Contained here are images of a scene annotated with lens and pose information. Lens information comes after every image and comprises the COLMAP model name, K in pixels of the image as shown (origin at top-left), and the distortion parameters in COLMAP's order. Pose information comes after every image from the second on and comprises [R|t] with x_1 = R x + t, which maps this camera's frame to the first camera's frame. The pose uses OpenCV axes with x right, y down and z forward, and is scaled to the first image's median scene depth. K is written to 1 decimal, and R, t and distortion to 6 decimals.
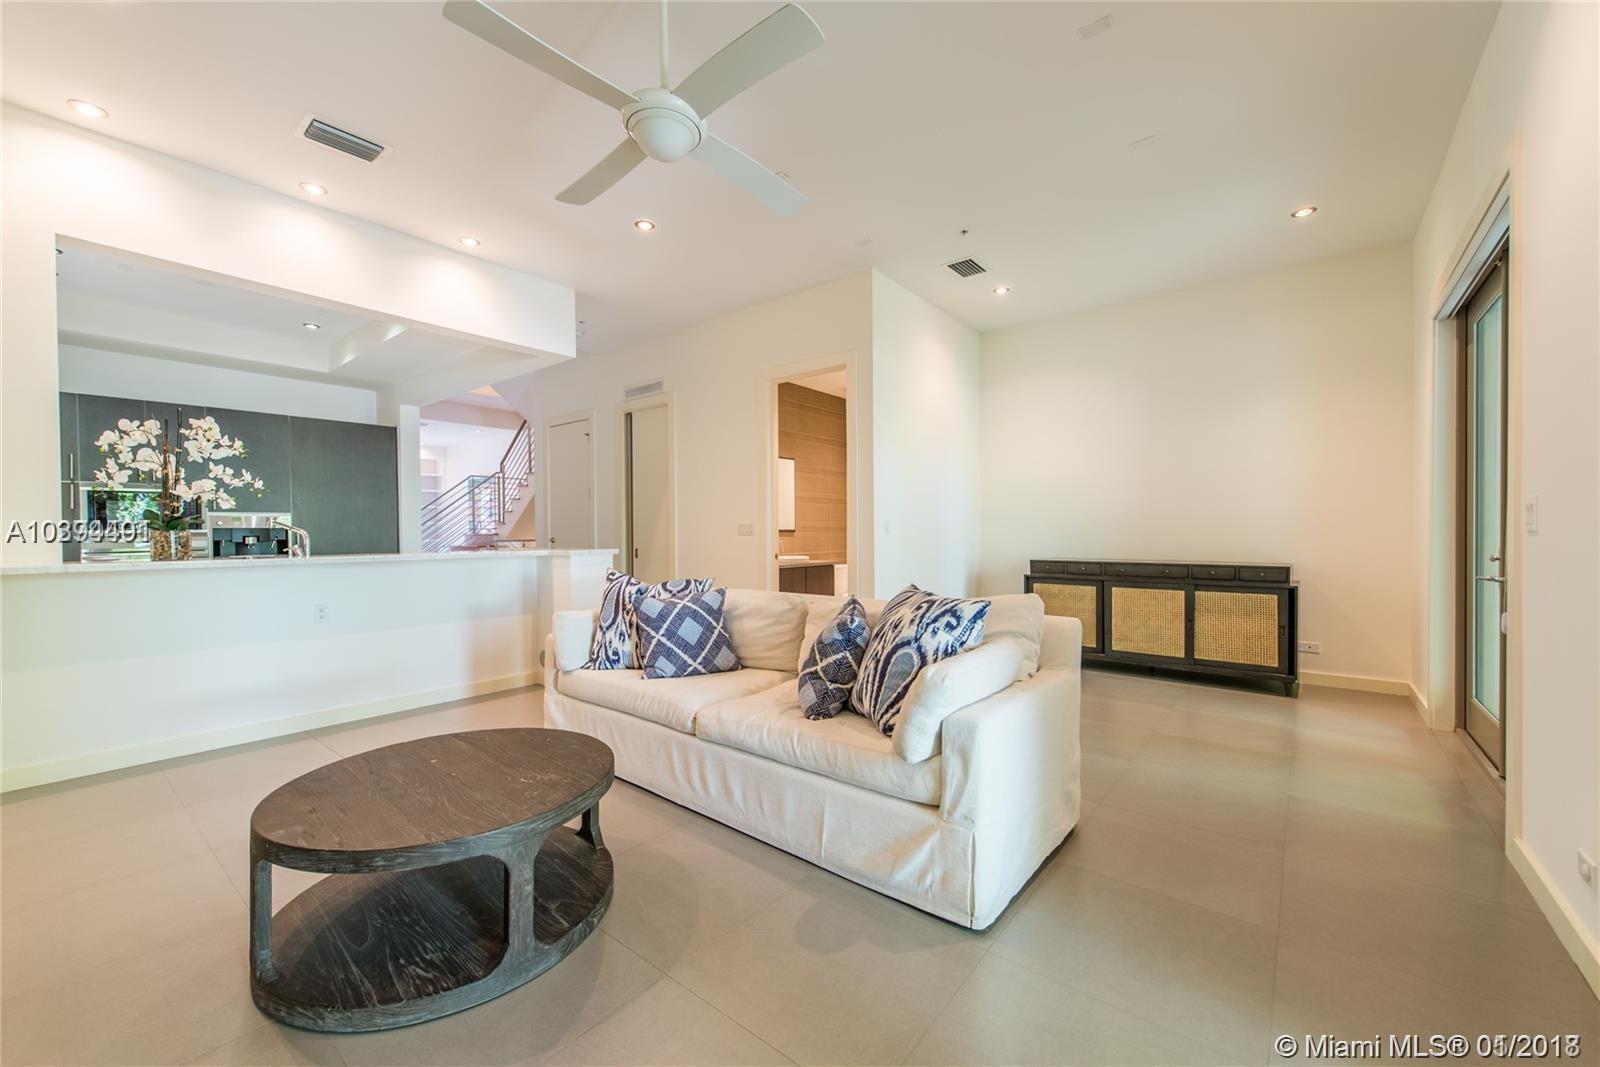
lens RADIAL K [[628.4, 0, 796.3], [0, 628.4, 535.5], [0, 0, 1]] dist [0.014499, -0.003280]
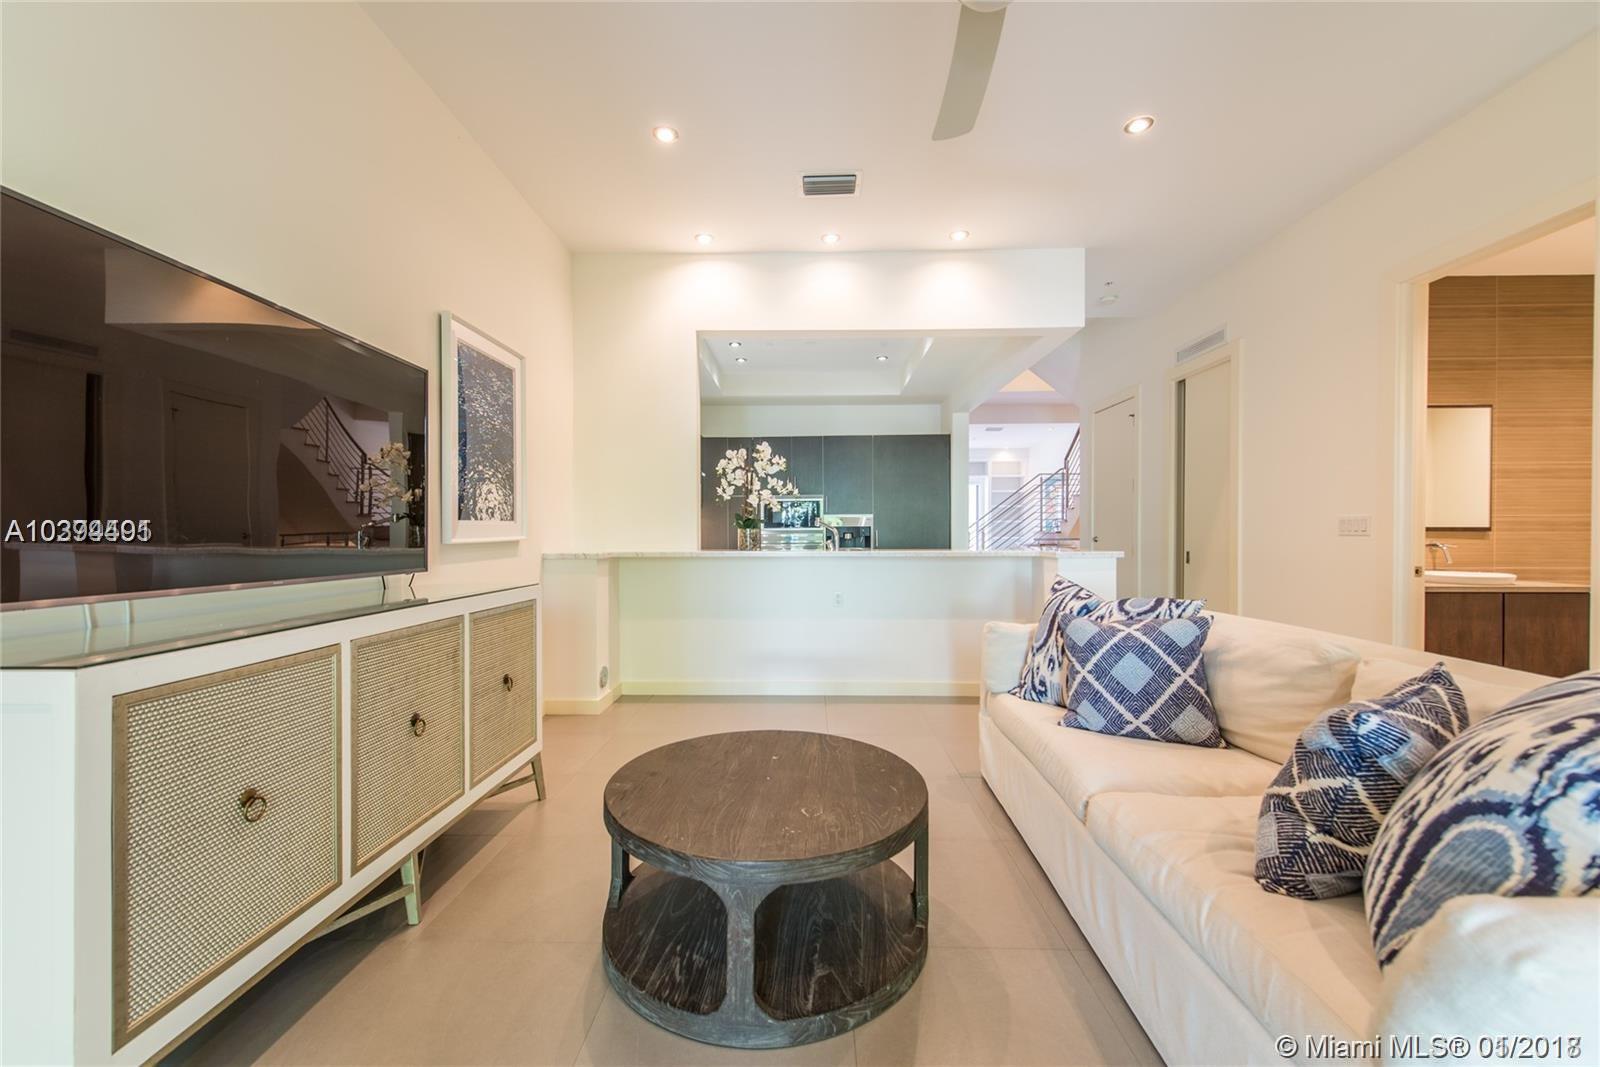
lens RADIAL K [[628.4, 0, 798.8], [0, 628.4, 536.9], [0, 0, 1]] dist [0.014499, -0.003280]
pose [[0.608524, 0.010926, -0.793460, 0.154571], [-0.006700, 0.999940, 0.008632, -0.002475], [0.793507, 0.000063, 0.608561, 0.271218]]
